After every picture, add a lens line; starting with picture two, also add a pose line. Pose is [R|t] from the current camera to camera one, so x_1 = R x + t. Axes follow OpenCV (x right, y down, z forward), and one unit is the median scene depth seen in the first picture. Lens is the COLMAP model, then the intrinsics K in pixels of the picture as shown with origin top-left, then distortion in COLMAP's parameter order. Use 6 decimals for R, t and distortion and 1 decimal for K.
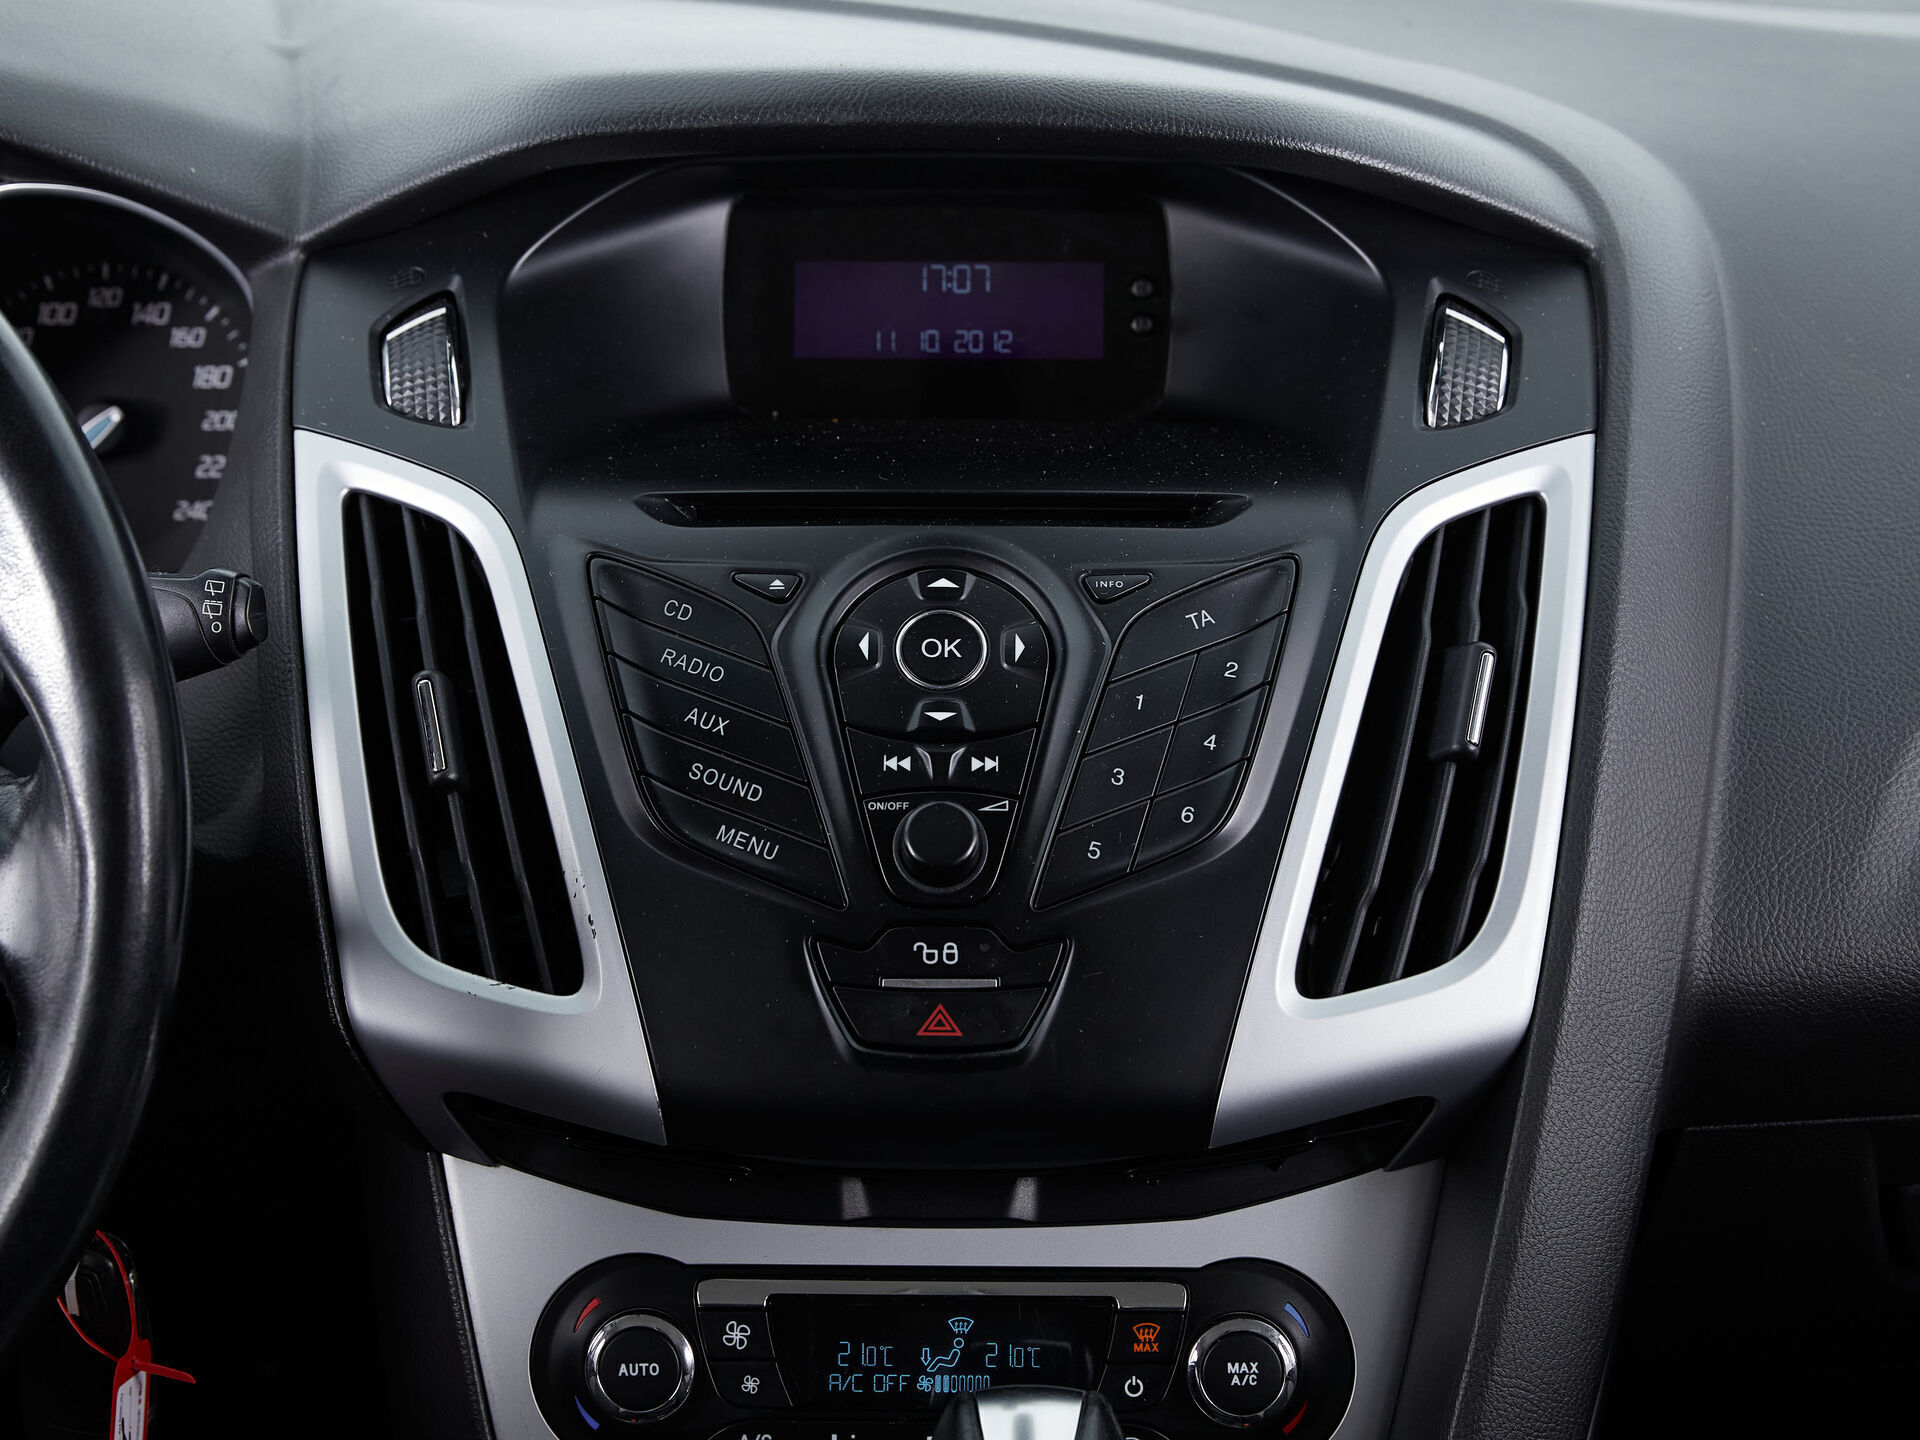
lens RADIAL K [[4047.3, 0, 960.0], [0, 4047.3, 720.0], [0, 0, 1]] dist [-0.051090, 0.359941]
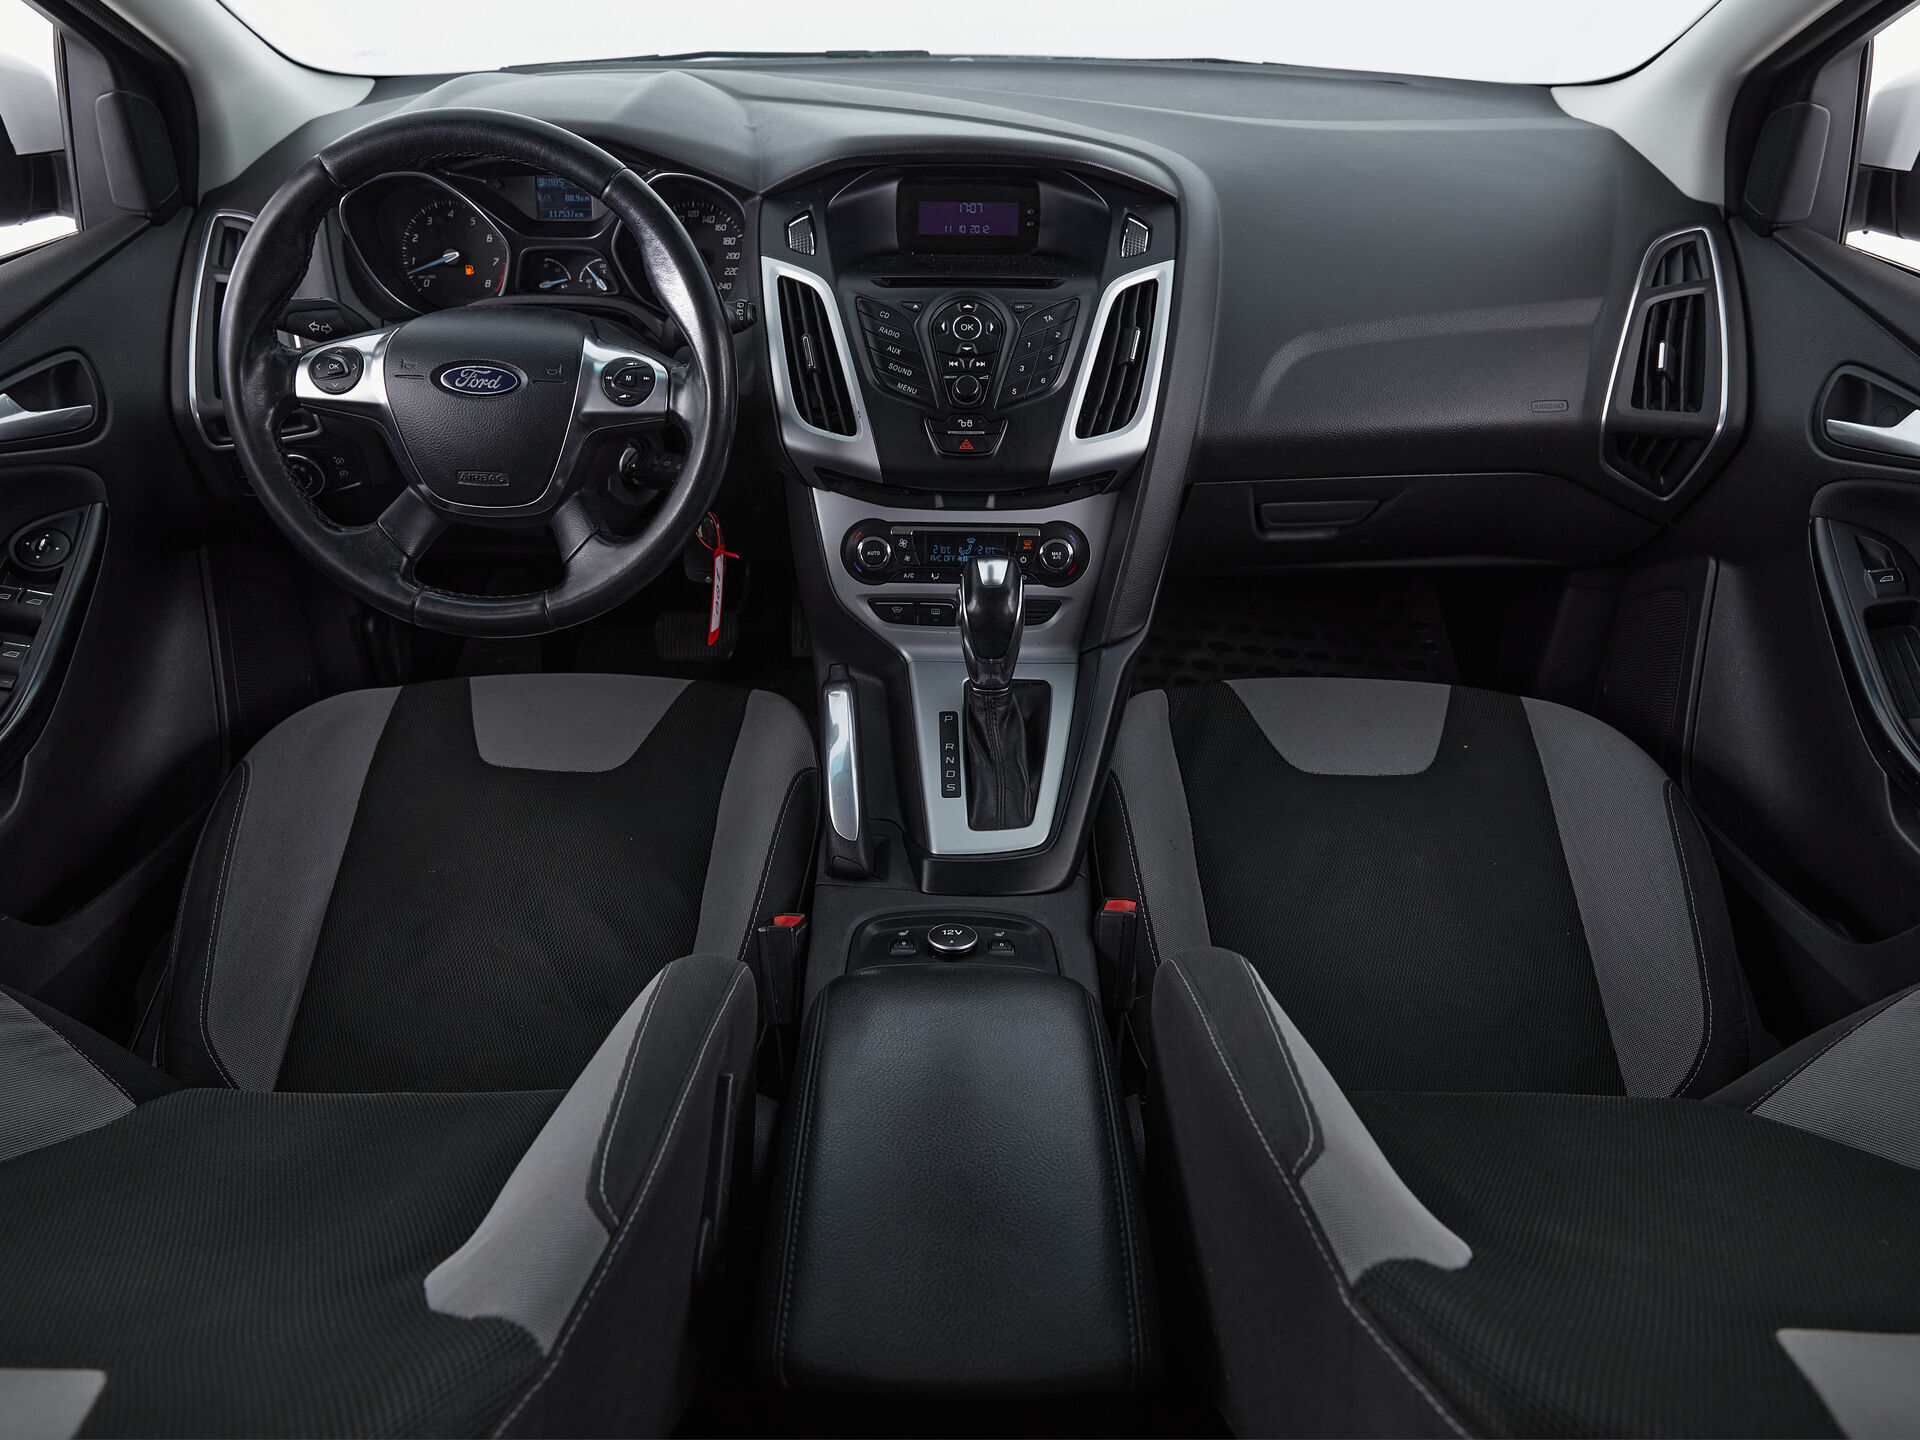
lens RADIAL K [[1406.0, 0, 960.0], [0, 1406.0, 720.0], [0, 0, 1]] dist [-0.014059, -0.000309]
pose [[0.999976, 0.005572, 0.004012, -0.012801], [-0.006331, 0.974404, 0.224715, 0.034683], [-0.002657, -0.224735, 0.974416, -0.148387]]
